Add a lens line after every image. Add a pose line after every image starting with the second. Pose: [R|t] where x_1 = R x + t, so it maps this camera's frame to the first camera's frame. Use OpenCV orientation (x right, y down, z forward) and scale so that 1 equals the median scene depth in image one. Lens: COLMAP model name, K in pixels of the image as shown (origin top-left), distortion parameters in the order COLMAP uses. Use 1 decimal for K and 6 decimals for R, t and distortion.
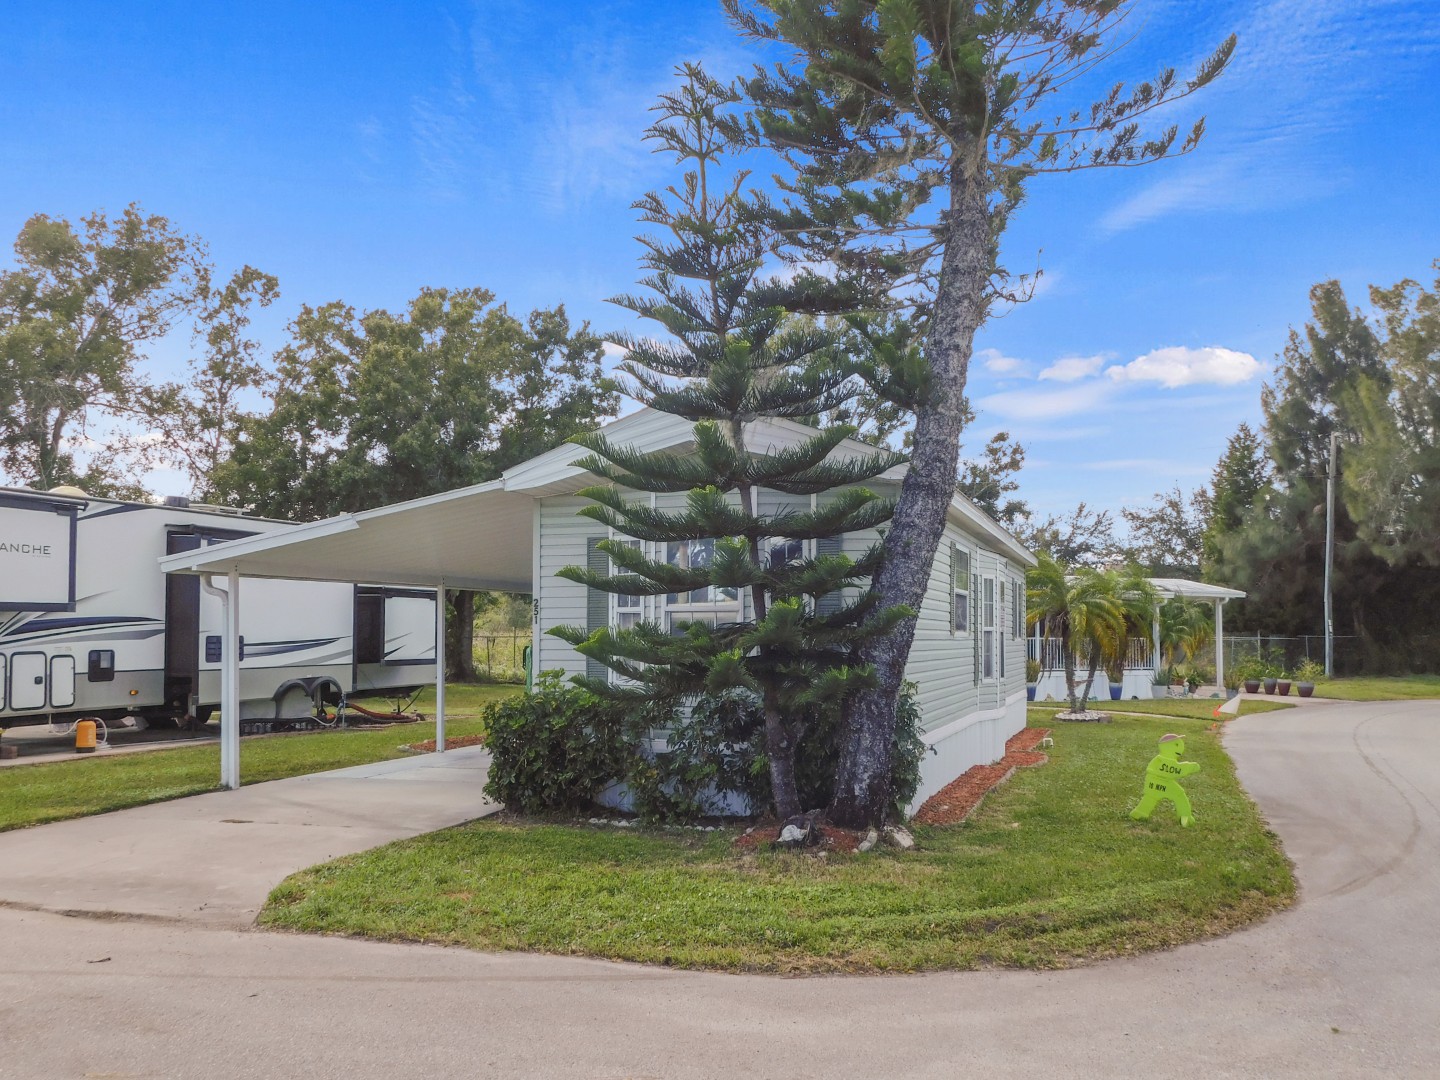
lens RADIAL K [[1222.0, 0, 714.2], [0, 1222.0, 570.2], [0, 0, 1]] dist [0.005140, 0.019197]
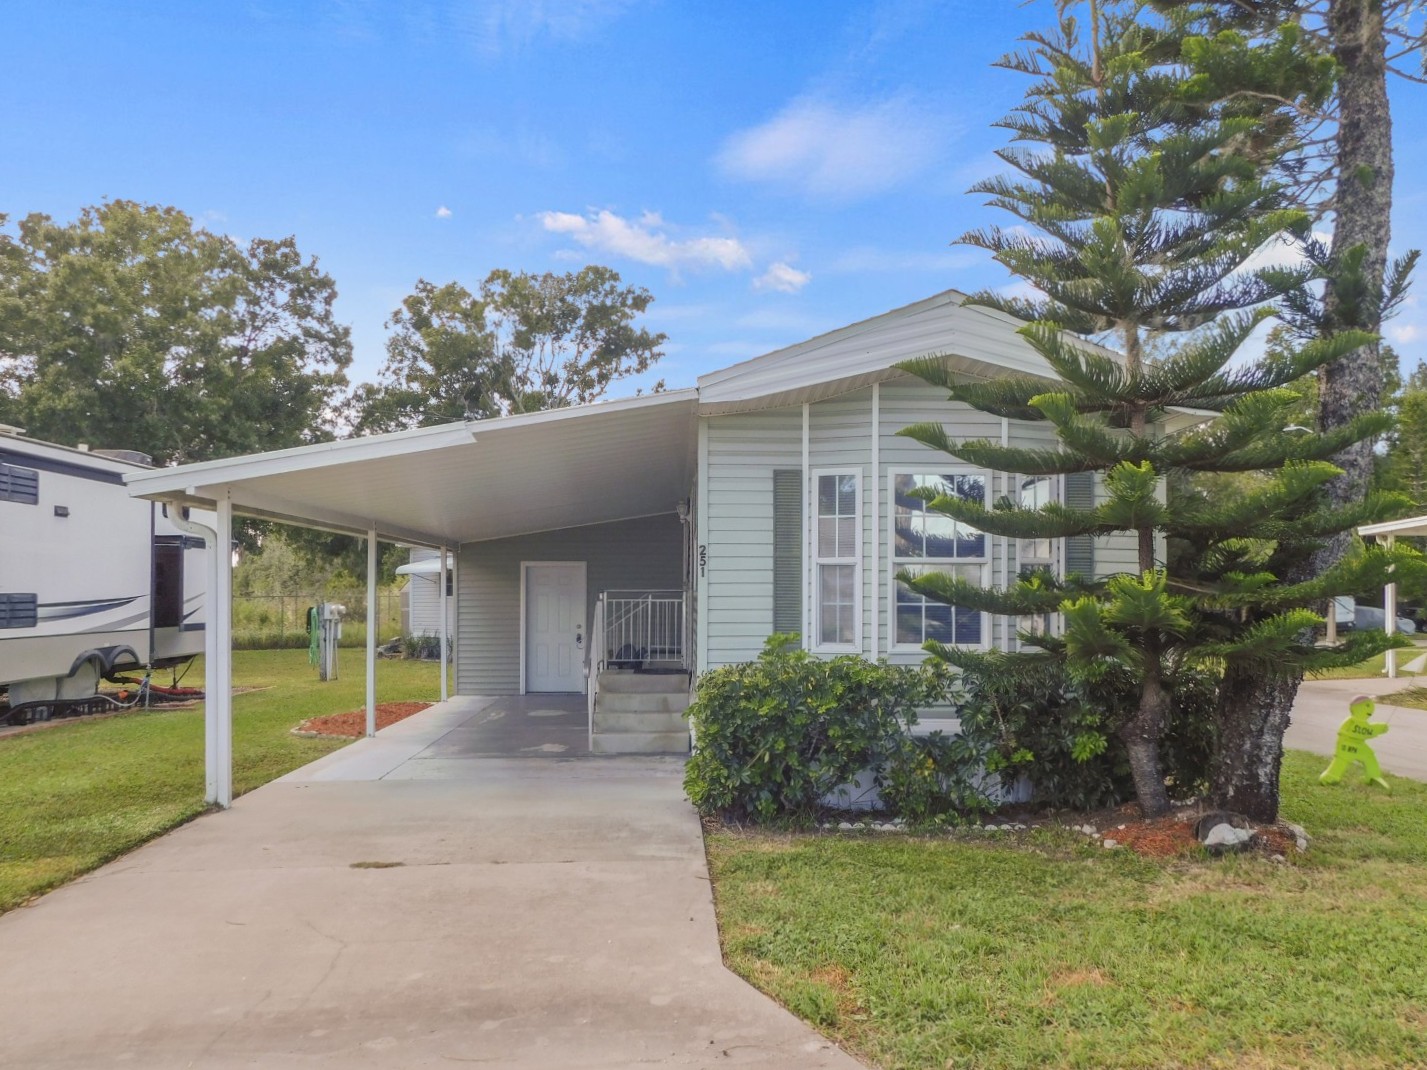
lens RADIAL K [[1108.0, 0, 707.1], [0, 1108.0, 554.5], [0, 0, 1]] dist [-0.005189, -0.000754]
pose [[0.932425, 0.014998, 0.361053, -0.268012], [-0.020718, 0.999714, 0.011976, 0.013298], [-0.360770, -0.018647, 0.932468, 0.221162]]
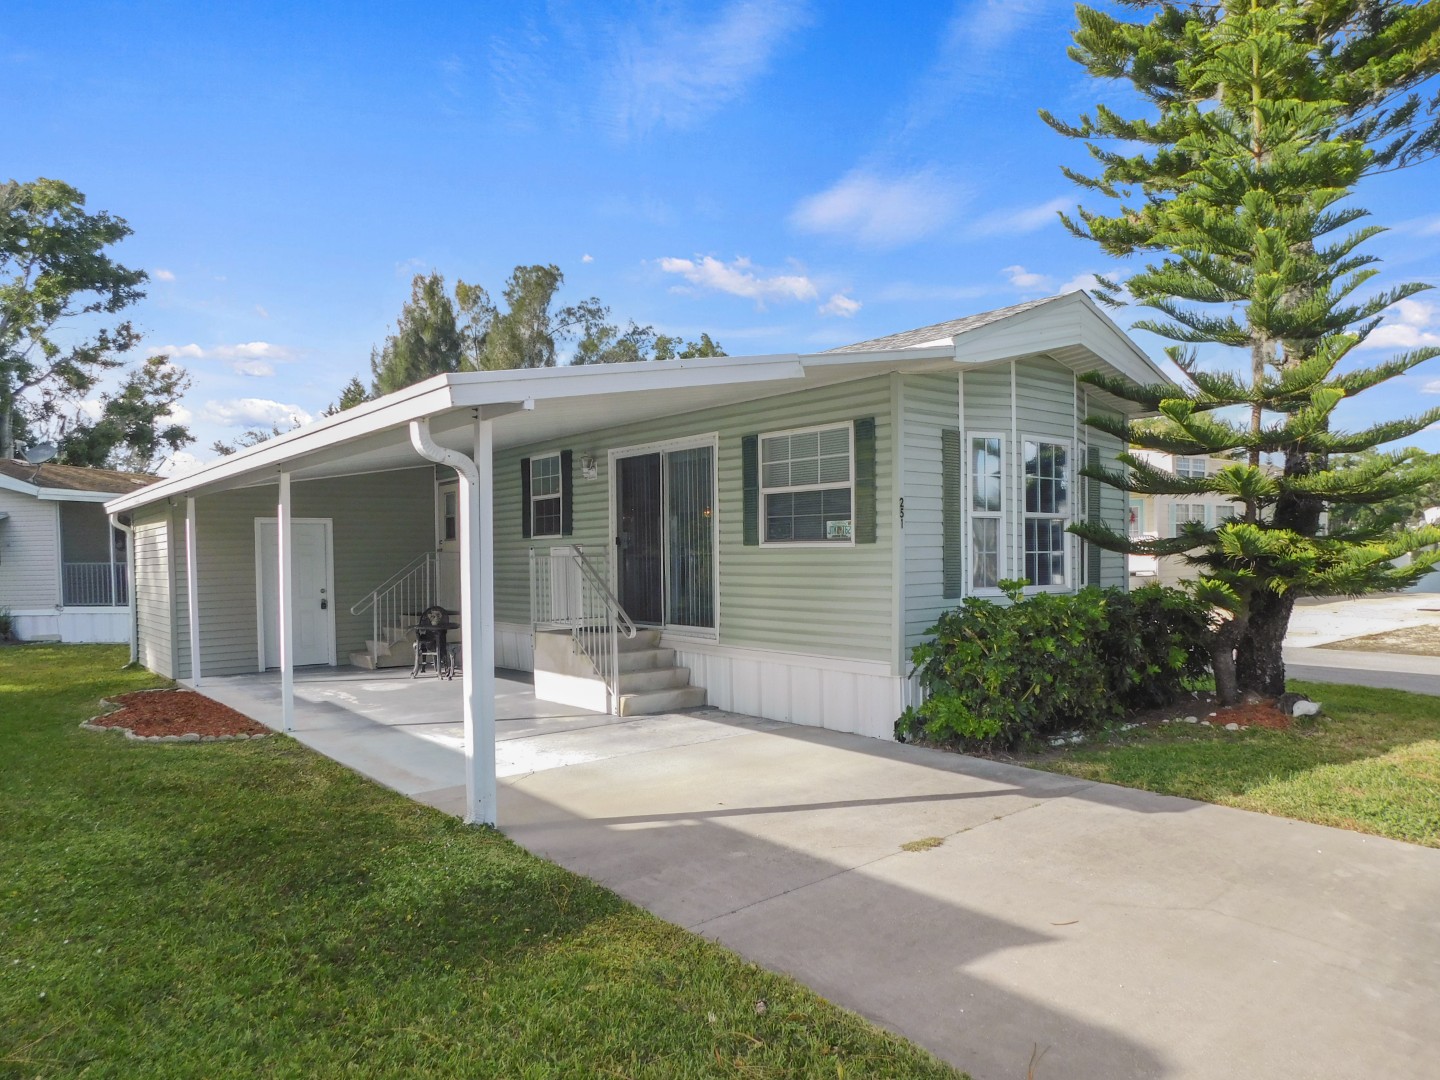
lens RADIAL K [[990.5, 0, 715.6], [0, 990.5, 558.6], [0, 0, 1]] dist [-0.074778, 0.068924]
pose [[0.529929, -0.012780, 0.847946, -0.518147], [-0.030278, 0.998964, 0.033978, 0.029646], [-0.847501, -0.043680, 0.528993, 0.504099]]
